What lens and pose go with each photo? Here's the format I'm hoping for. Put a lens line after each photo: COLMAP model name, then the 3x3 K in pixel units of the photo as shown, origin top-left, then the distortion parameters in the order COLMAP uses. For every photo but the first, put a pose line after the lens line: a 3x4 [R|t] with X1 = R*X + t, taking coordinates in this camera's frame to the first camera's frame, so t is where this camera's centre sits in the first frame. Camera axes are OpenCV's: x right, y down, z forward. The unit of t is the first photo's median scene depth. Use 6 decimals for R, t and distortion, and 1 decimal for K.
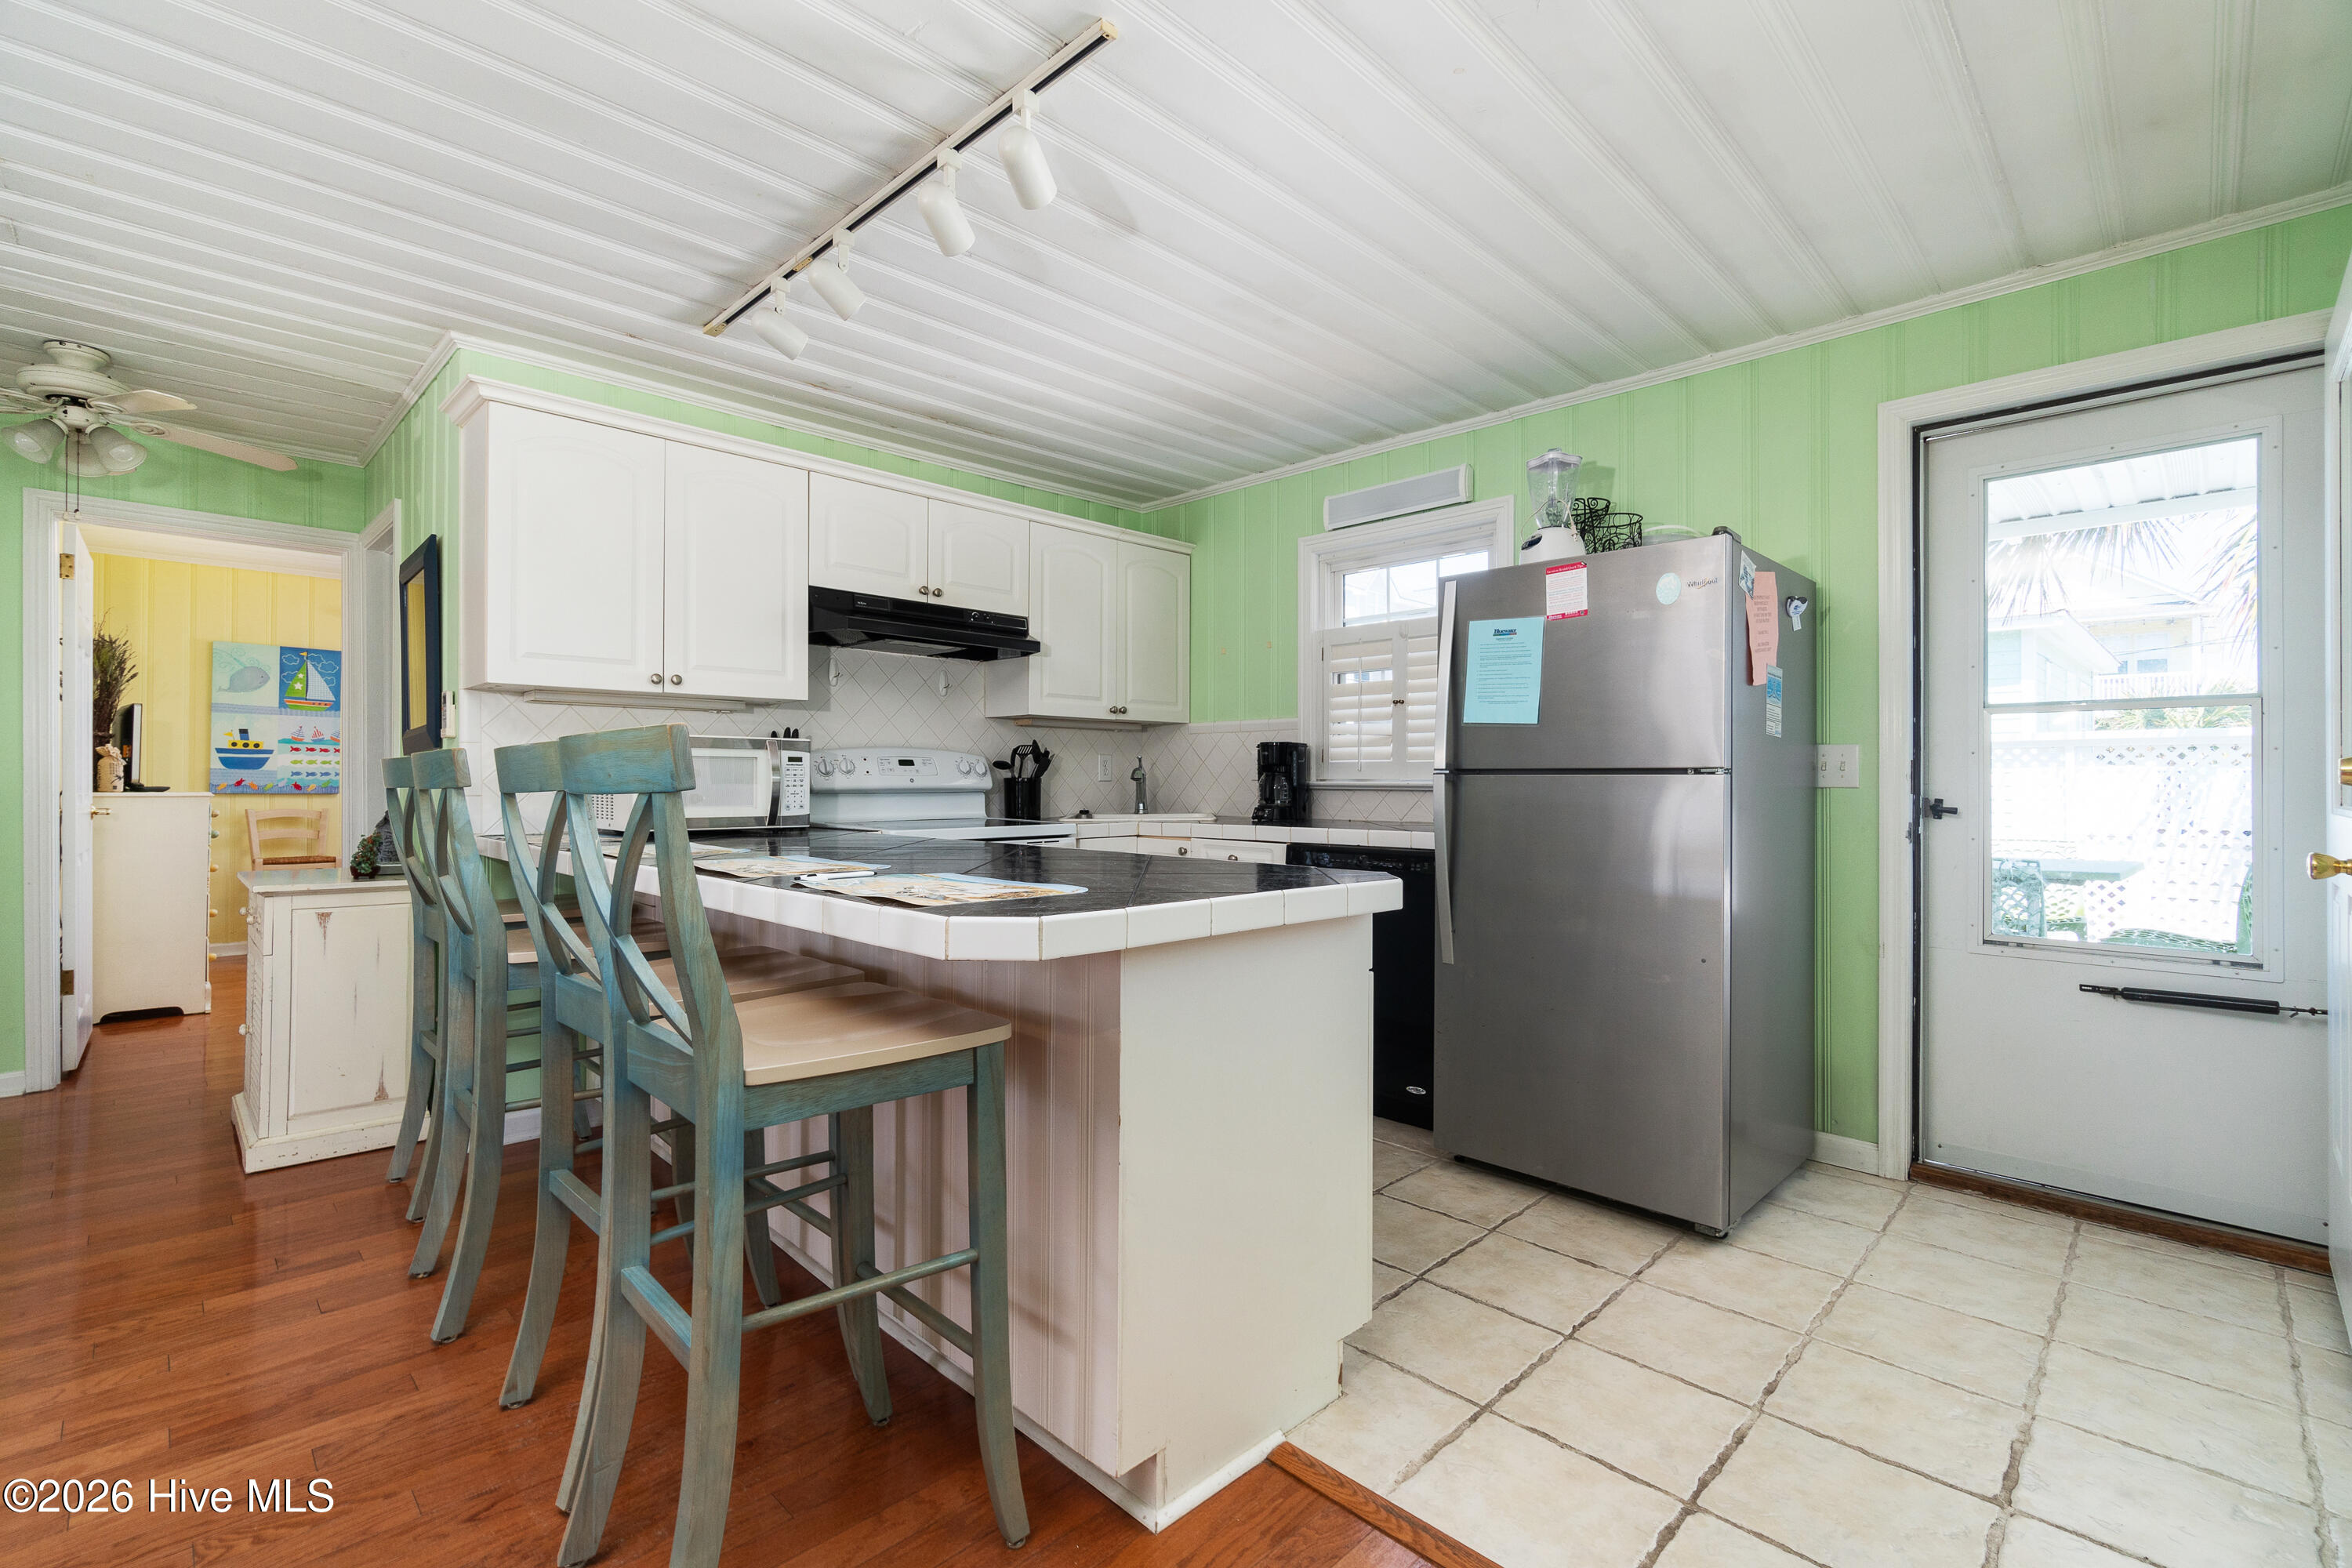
lens RADIAL K [[1031.6, 0, 1170.0], [0, 1031.6, 789.4], [0, 0, 1]] dist [-0.000262, 0.000315]
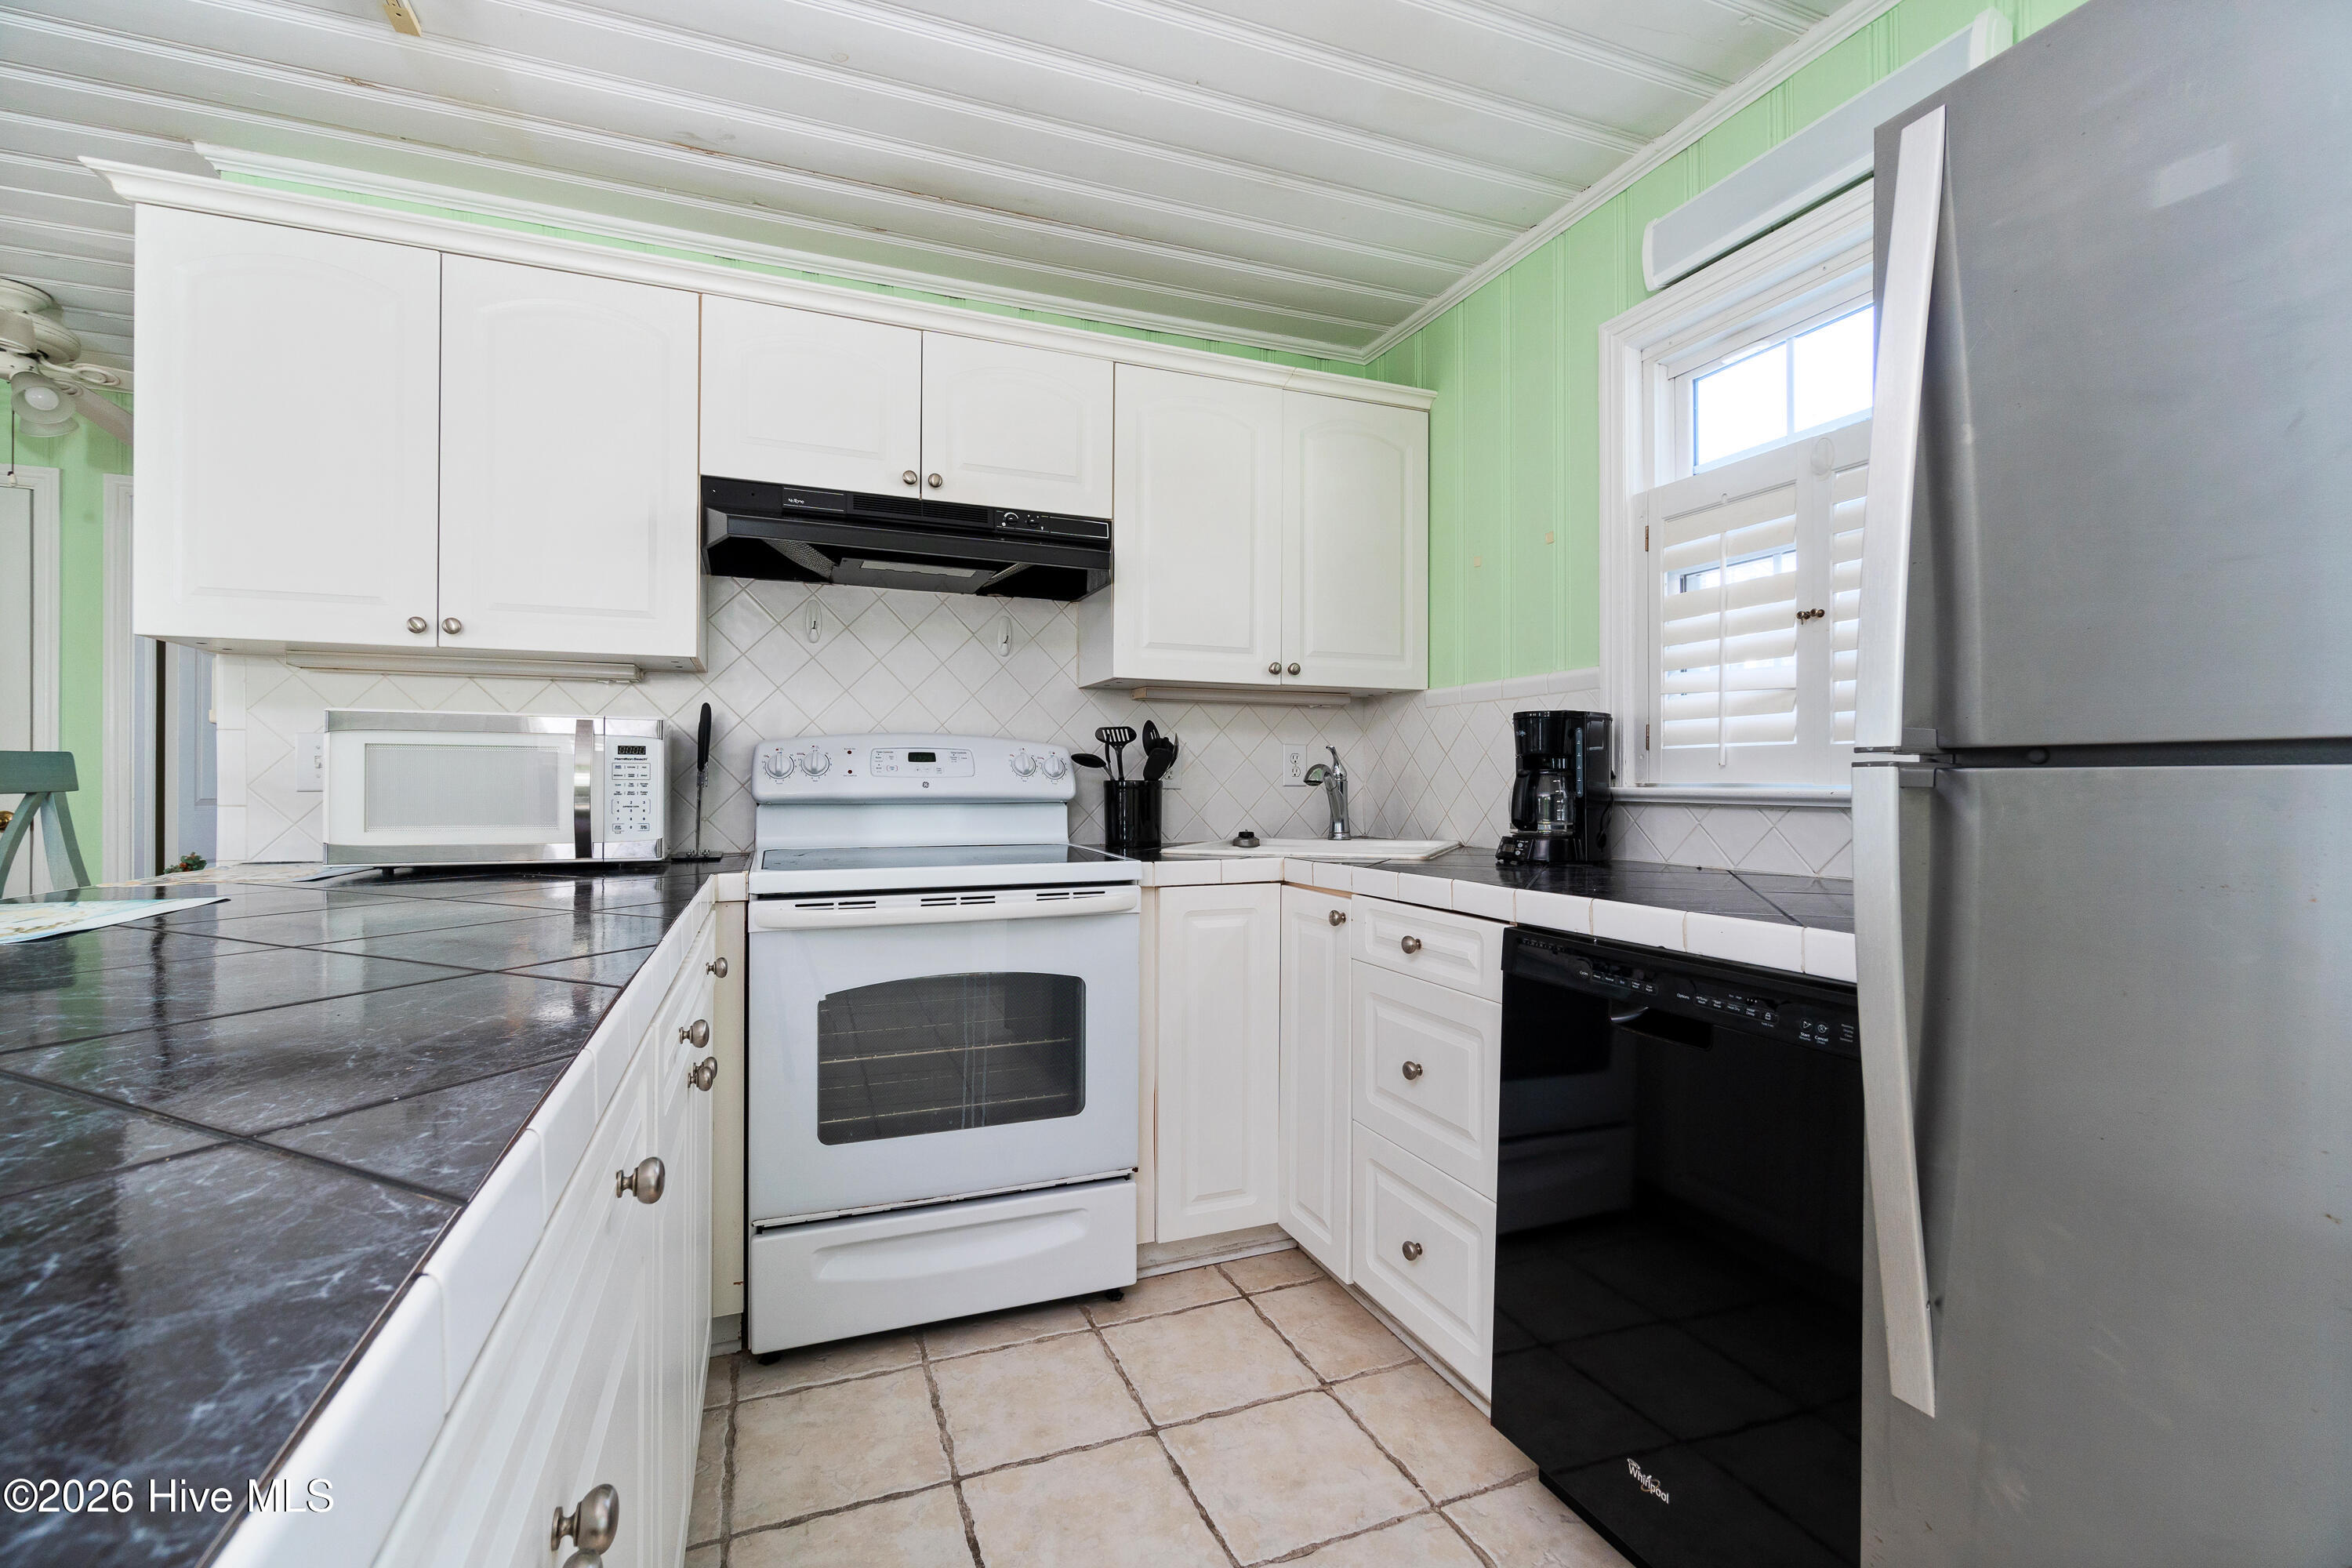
lens RADIAL K [[1031.6, 0, 1170.0], [0, 1031.6, 789.4], [0, 0, 1]] dist [-0.000262, 0.000315]
pose [[0.915920, 0.002208, -0.401355, 0.138888], [-0.005334, 0.999964, -0.006673, -0.002059], [0.401326, 0.008252, 0.915898, 0.446552]]
